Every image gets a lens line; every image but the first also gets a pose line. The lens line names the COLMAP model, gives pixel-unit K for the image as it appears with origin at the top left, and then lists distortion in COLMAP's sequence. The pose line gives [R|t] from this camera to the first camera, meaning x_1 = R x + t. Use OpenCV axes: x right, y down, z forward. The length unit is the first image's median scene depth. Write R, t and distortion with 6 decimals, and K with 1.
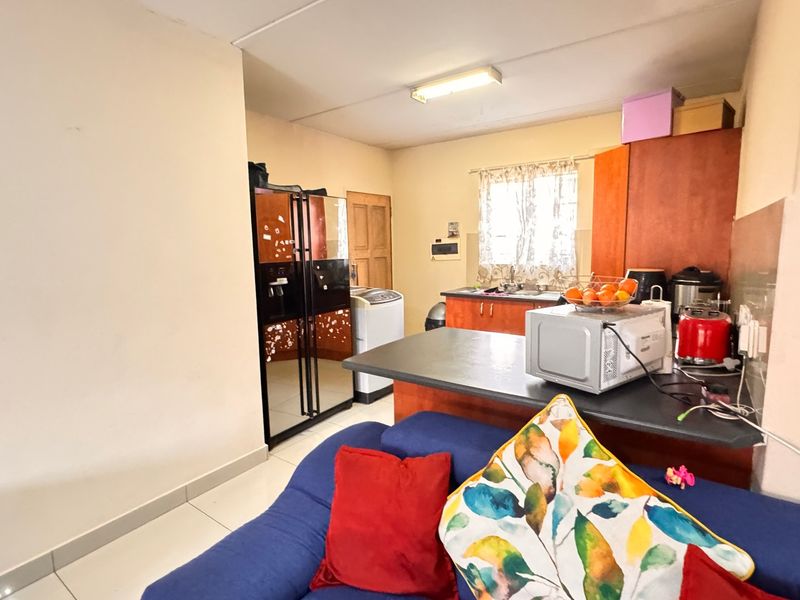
lens RADIAL K [[424.4, 0, 398.5], [0, 424.4, 297.1], [0, 0, 1]] dist [-0.001668, 0.000088]
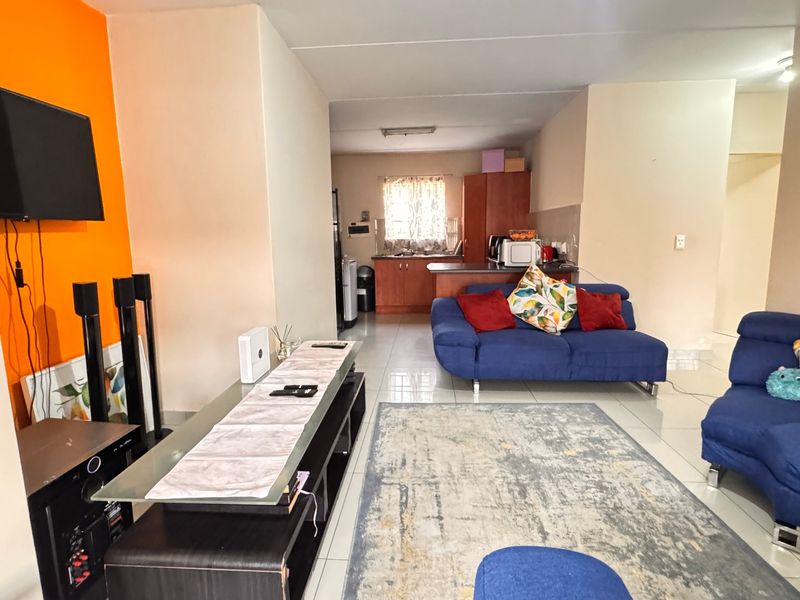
lens RADIAL K [[424.4, 0, 398.5], [0, 424.4, 297.1], [0, 0, 1]] dist [-0.001668, 0.000088]
pose [[0.852197, -0.069900, 0.518531, -0.641755], [0.065273, 0.997497, 0.027191, 0.100809], [-0.519133, 0.010674, 0.854627, -0.355528]]
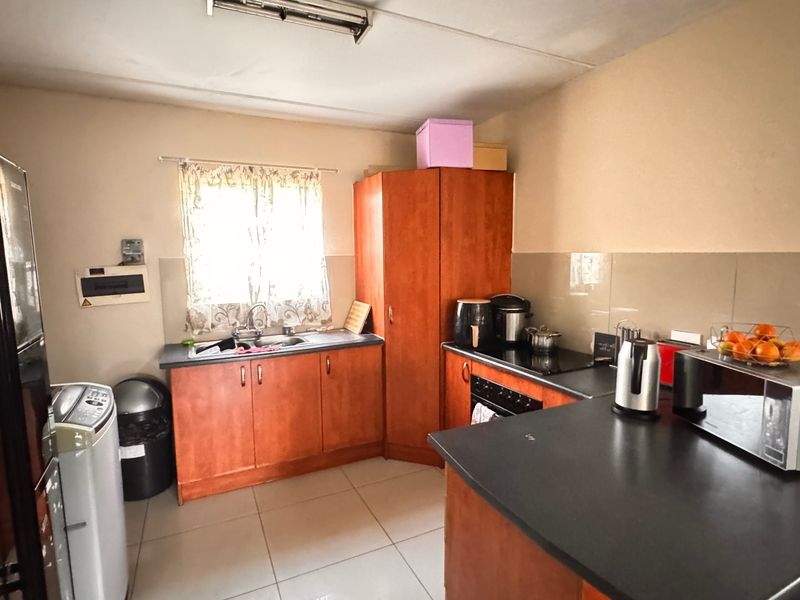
lens RADIAL K [[424.4, 0, 398.5], [0, 424.4, 297.1], [0, 0, 1]] dist [-0.001668, 0.000088]
pose [[0.486168, -0.078215, 0.870358, -0.241512], [0.114055, 0.993146, 0.025540, -0.081633], [-0.866390, 0.086852, 0.491756, 0.462436]]
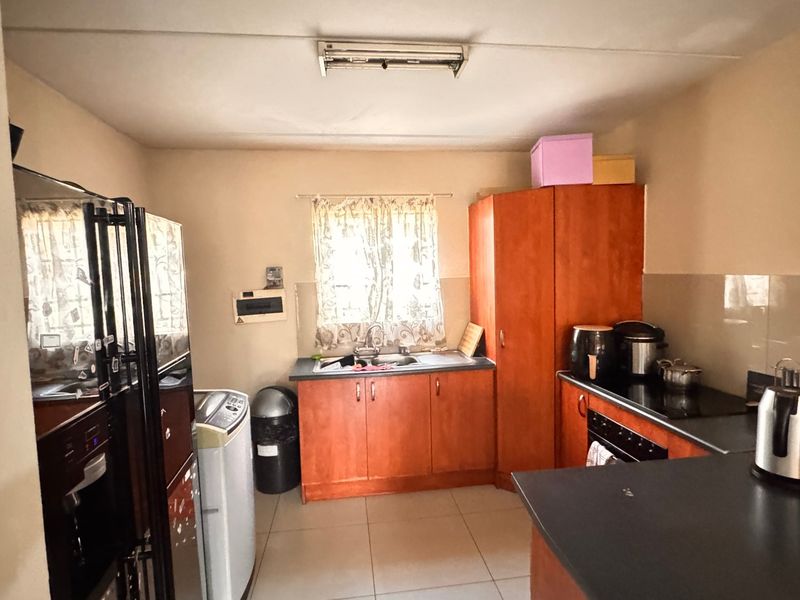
lens RADIAL K [[424.4, 0, 398.5], [0, 424.4, 297.1], [0, 0, 1]] dist [-0.001668, 0.000088]
pose [[0.734650, -0.044739, 0.676970, -0.220683], [0.100860, 0.993938, -0.043767, -0.090334], [-0.670907, 0.100432, 0.734709, 0.422867]]
